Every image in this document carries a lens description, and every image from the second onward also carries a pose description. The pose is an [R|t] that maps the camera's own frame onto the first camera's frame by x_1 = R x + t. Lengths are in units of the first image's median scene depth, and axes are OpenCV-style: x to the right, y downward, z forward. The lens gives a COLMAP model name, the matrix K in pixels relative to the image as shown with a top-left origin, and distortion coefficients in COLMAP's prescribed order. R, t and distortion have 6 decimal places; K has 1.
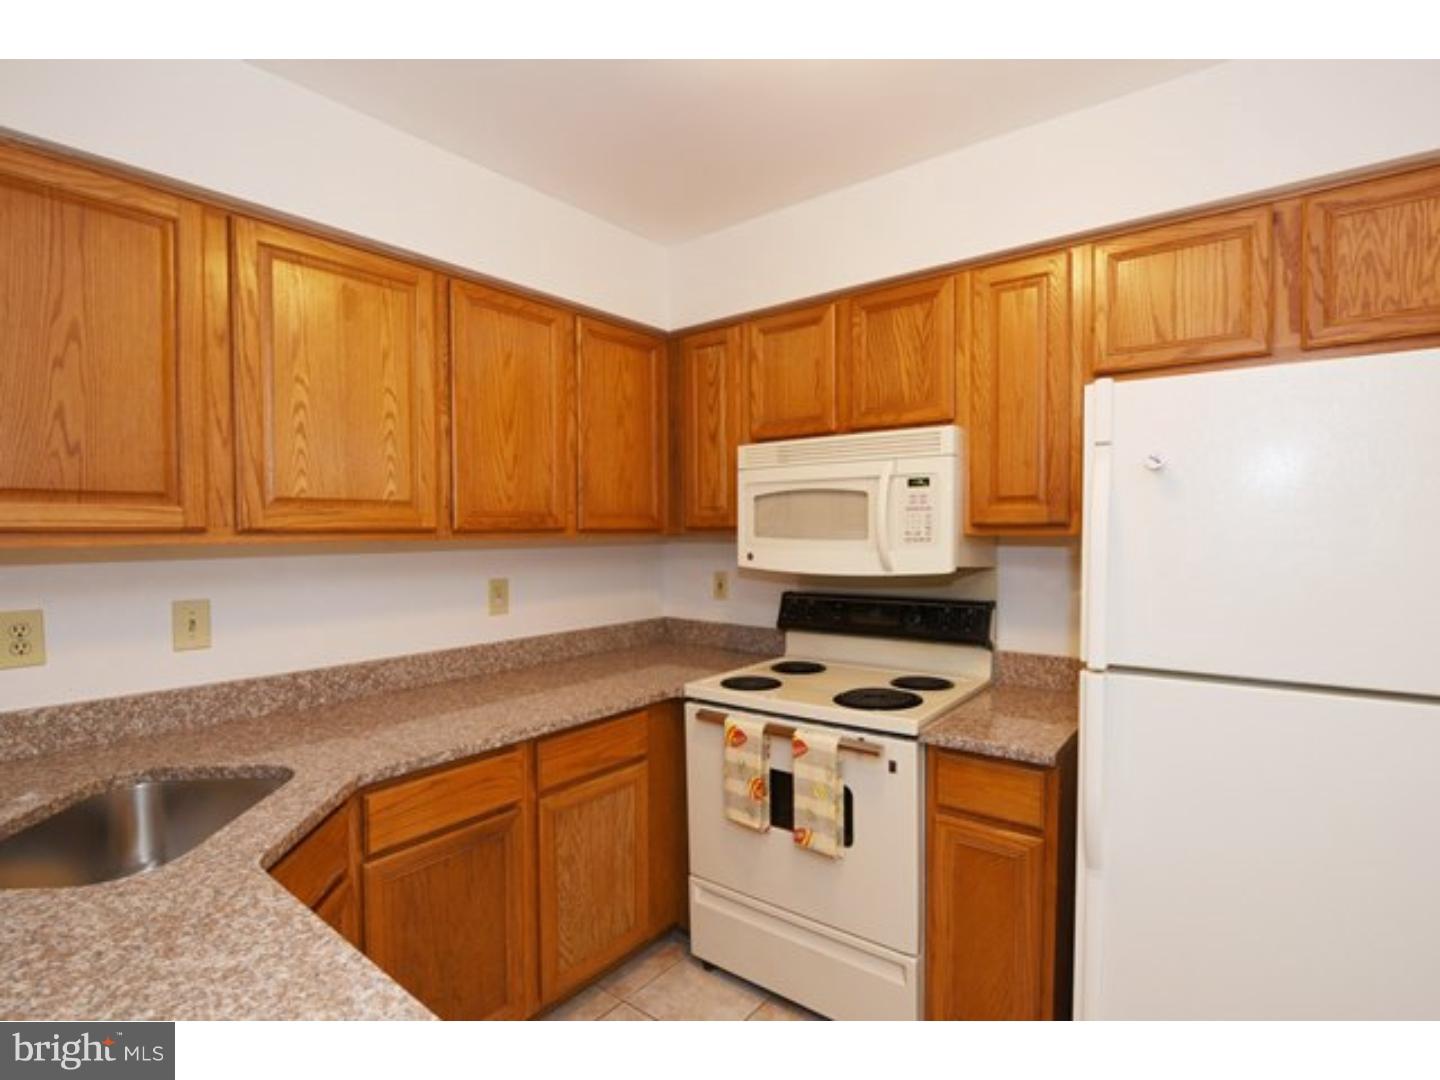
lens RADIAL K [[733.2, 0, 718.8], [0, 733.2, 548.1], [0, 0, 1]] dist [-0.007099, -0.001343]
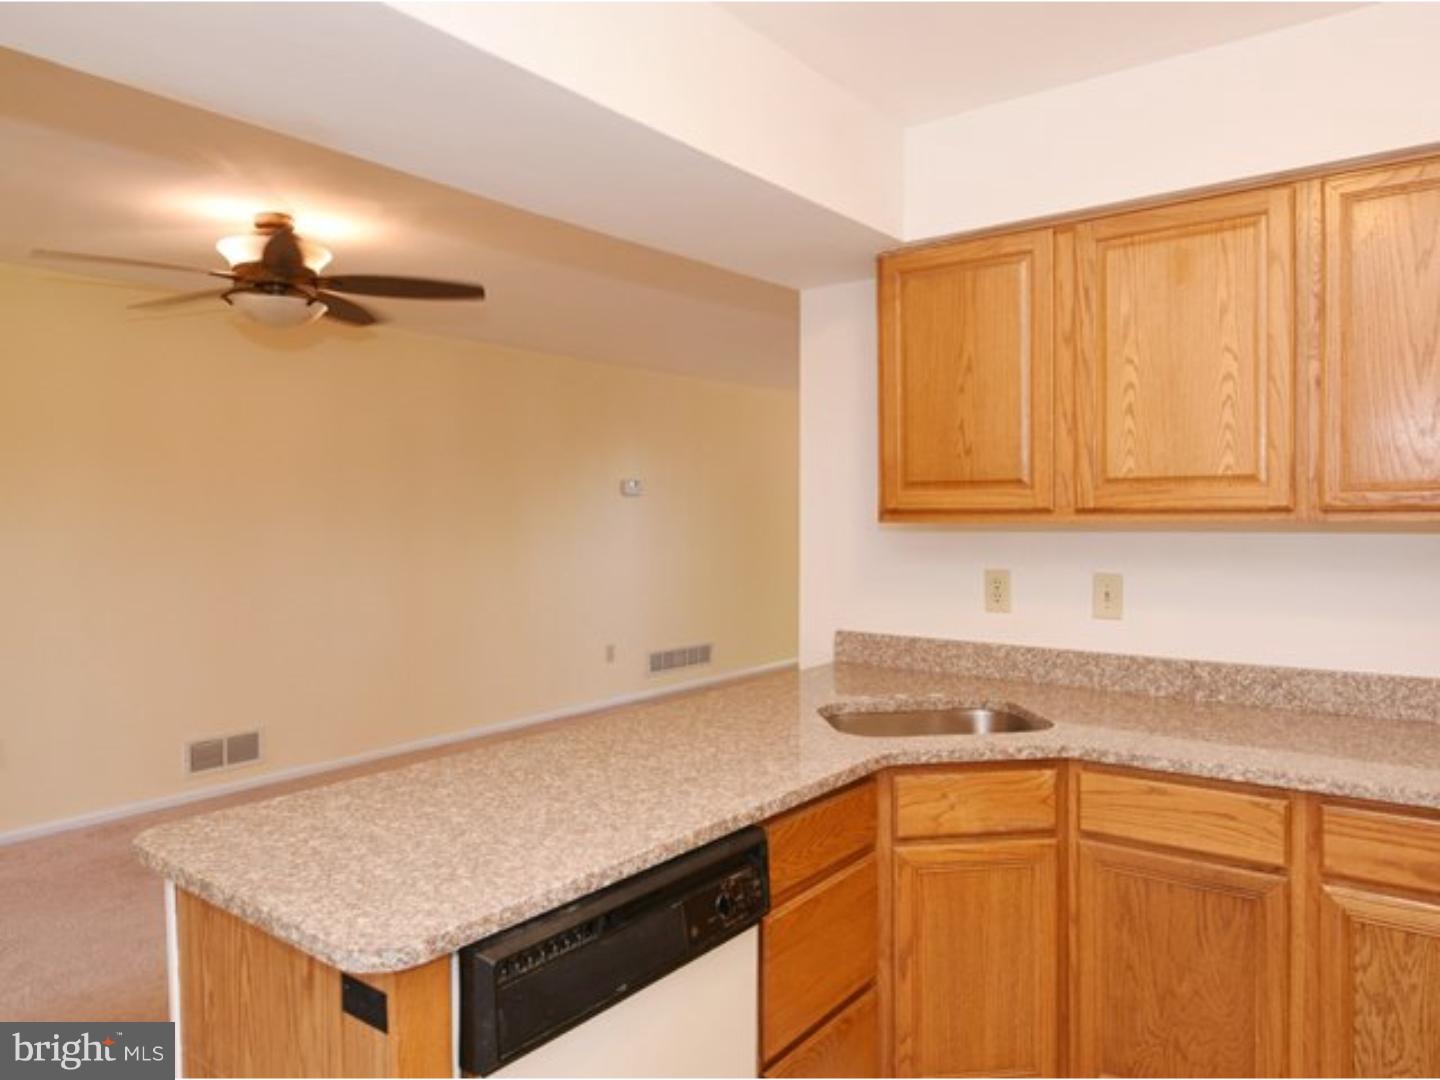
lens RADIAL K [[978.6, 0, 720.0], [0, 978.6, 540.0], [0, 0, 1]] dist [-0.000495, 0.000209]
pose [[0.002588, 0.029510, -0.999561, 0.738295], [-0.021905, 0.999326, 0.029447, -0.010030], [0.999757, 0.021819, 0.003232, 0.414657]]
